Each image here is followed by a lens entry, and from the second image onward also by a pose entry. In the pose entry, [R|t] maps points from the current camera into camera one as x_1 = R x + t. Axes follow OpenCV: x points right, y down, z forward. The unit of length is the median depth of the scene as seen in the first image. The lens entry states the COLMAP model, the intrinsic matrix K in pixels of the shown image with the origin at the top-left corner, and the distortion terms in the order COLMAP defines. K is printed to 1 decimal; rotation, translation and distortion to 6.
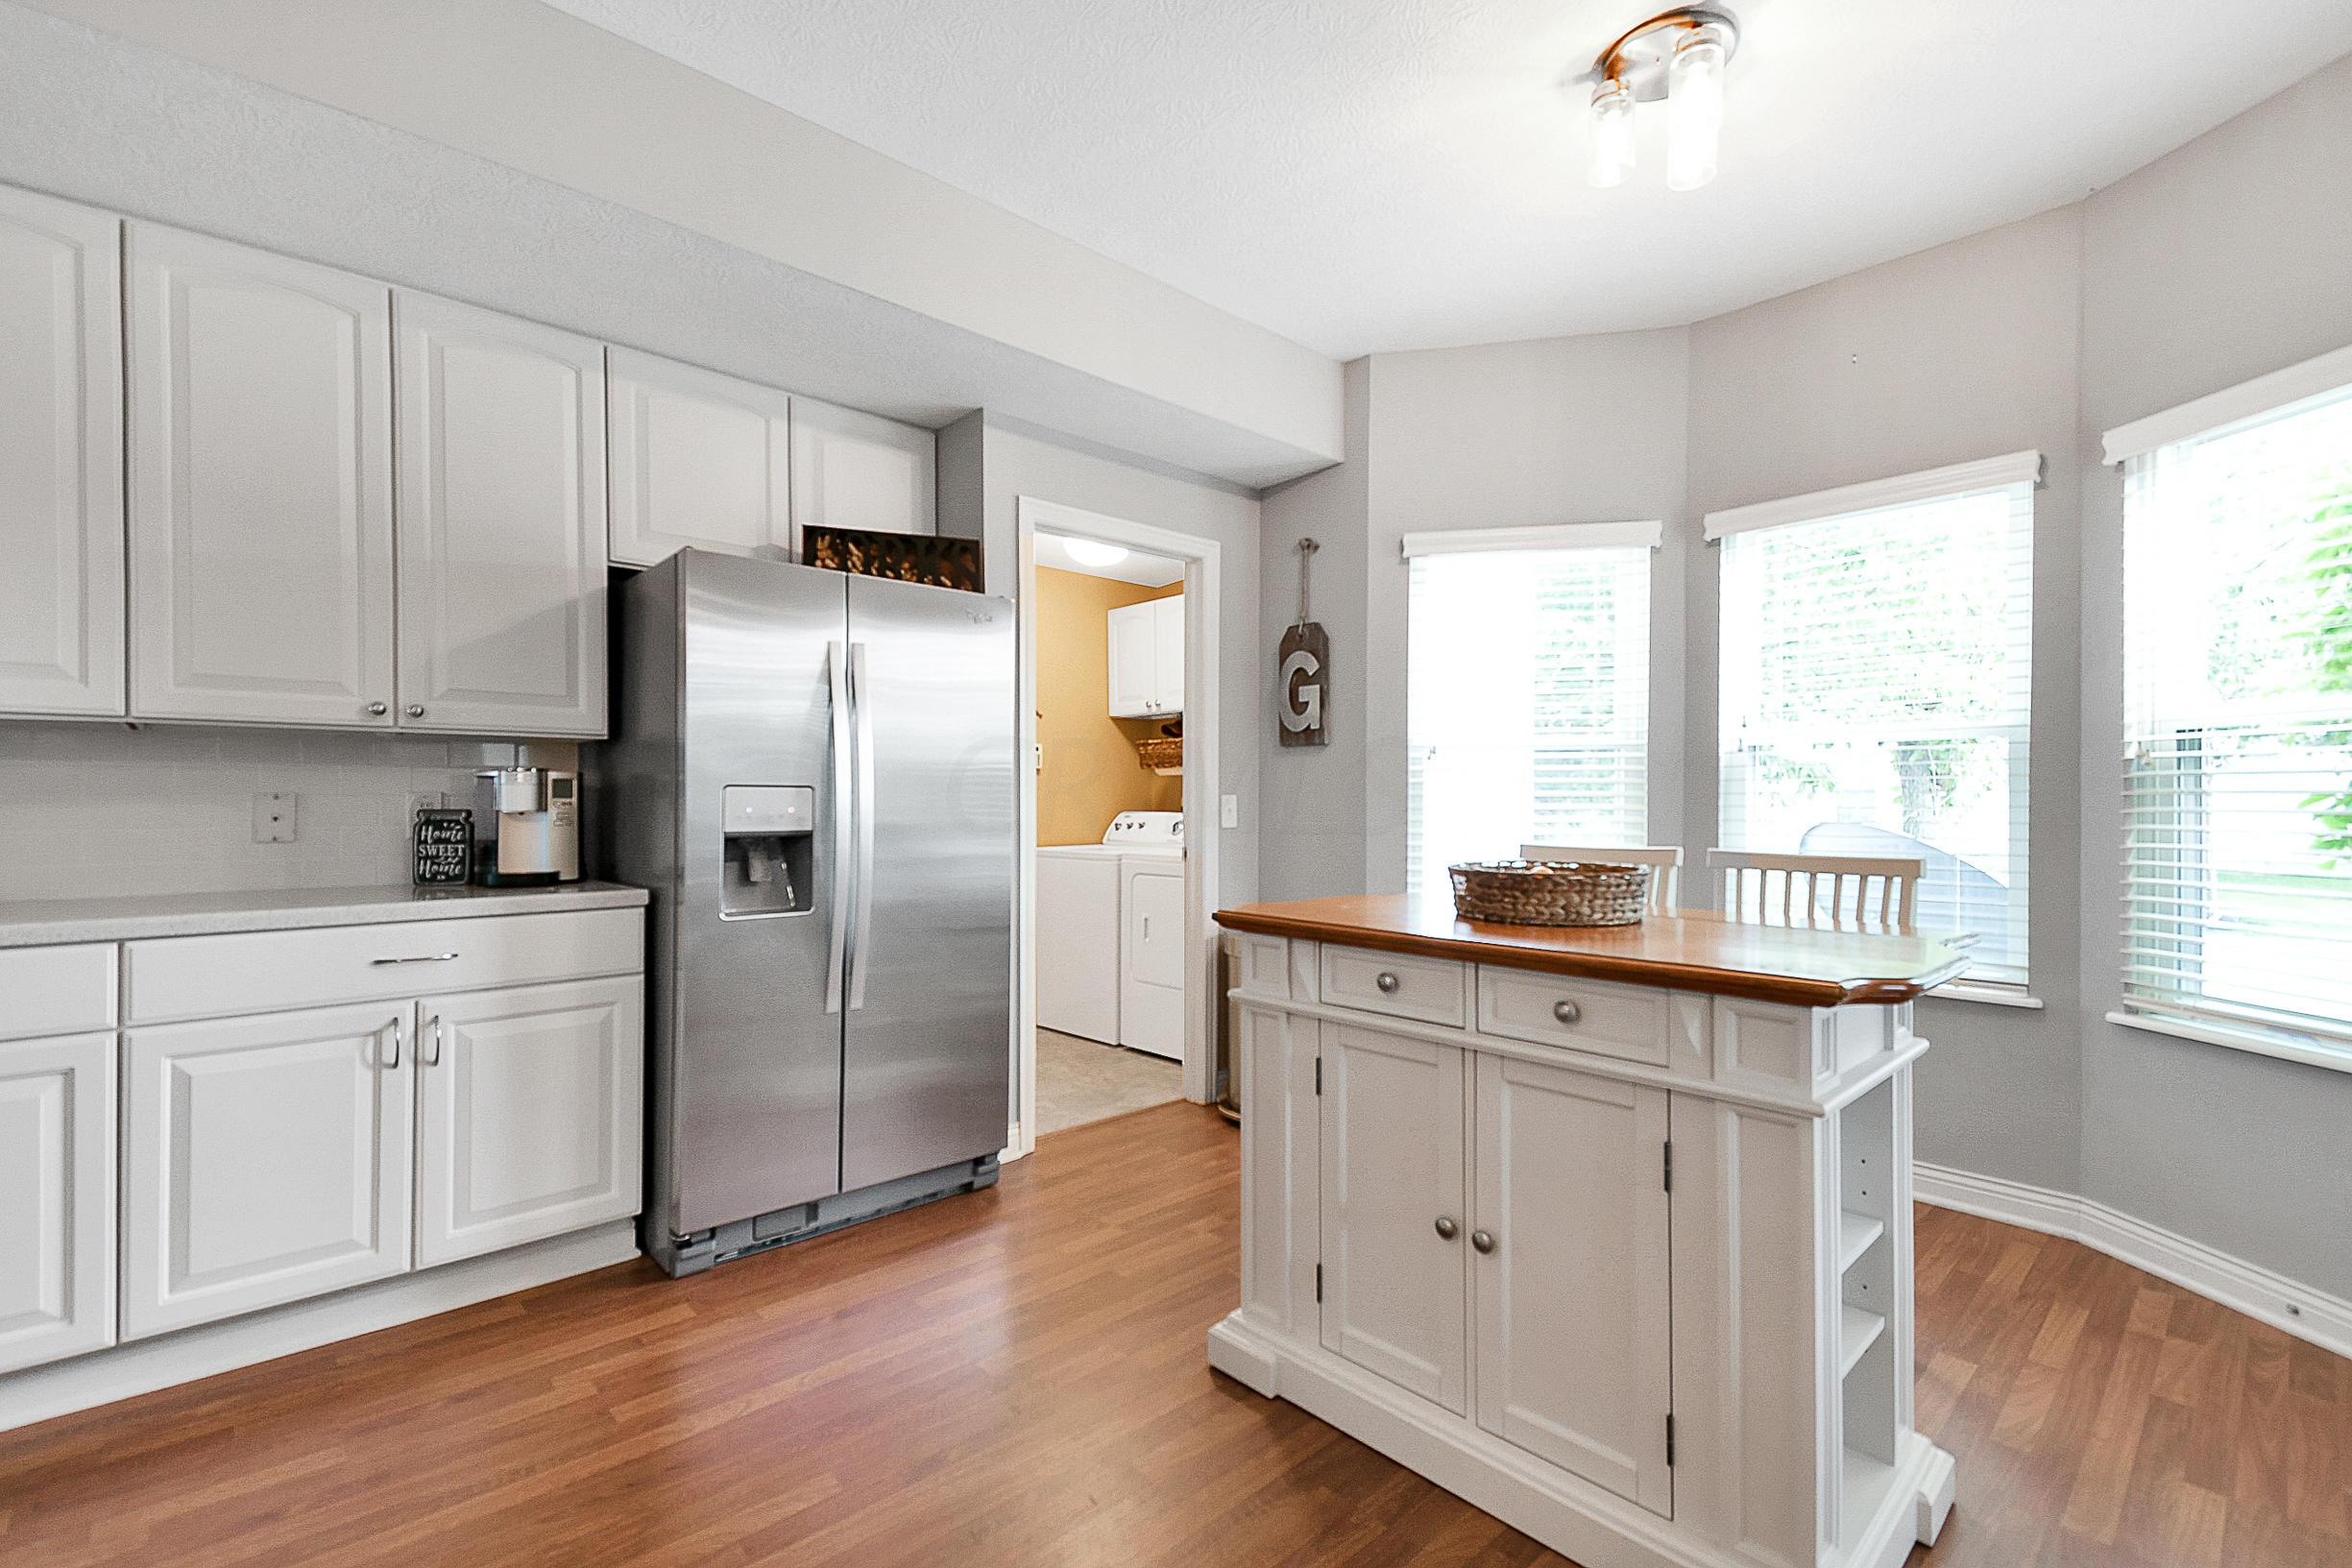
lens RADIAL K [[1052.3, 0, 1167.1], [0, 1052.3, 796.2], [0, 0, 1]] dist [0.035784, -0.025229]
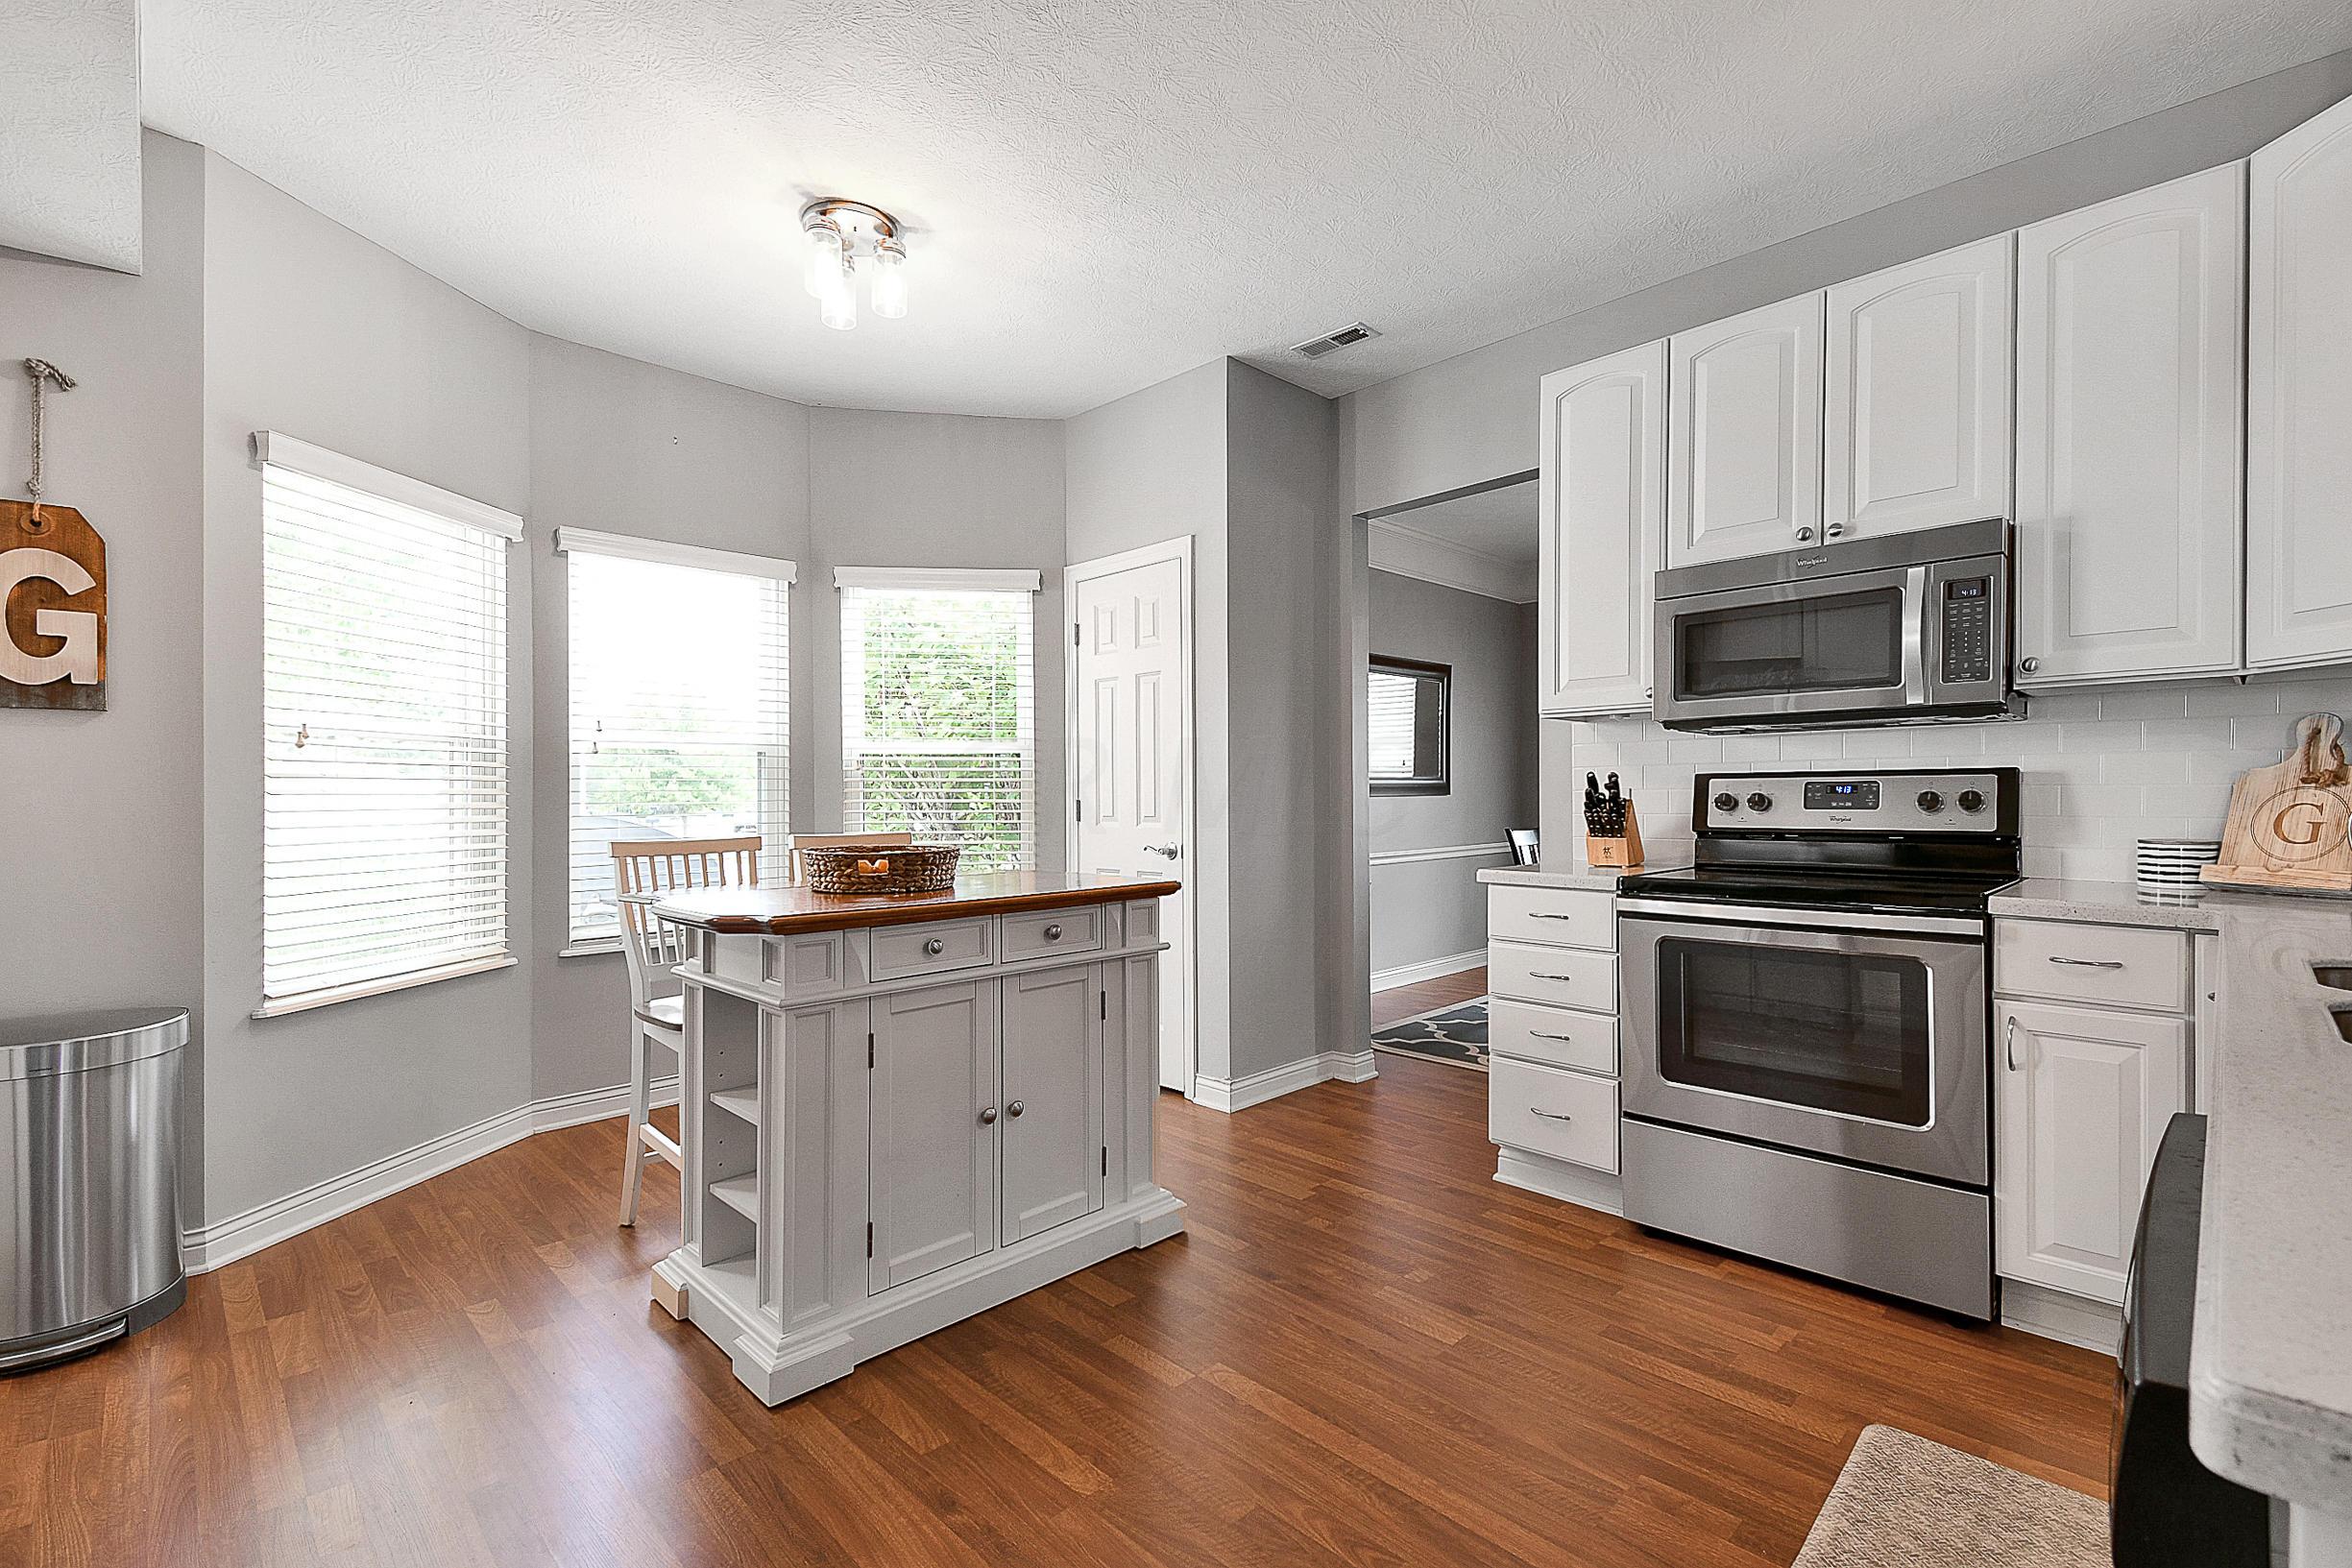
lens RADIAL K [[1052.3, 0, 1167.1], [0, 1052.3, 796.2], [0, 0, 1]] dist [0.035784, -0.025229]
pose [[-0.049109, -0.005001, 0.998781, -0.559084], [0.000164, 0.999987, 0.005015, -0.000985], [-0.998793, 0.000410, -0.049107, 0.436600]]
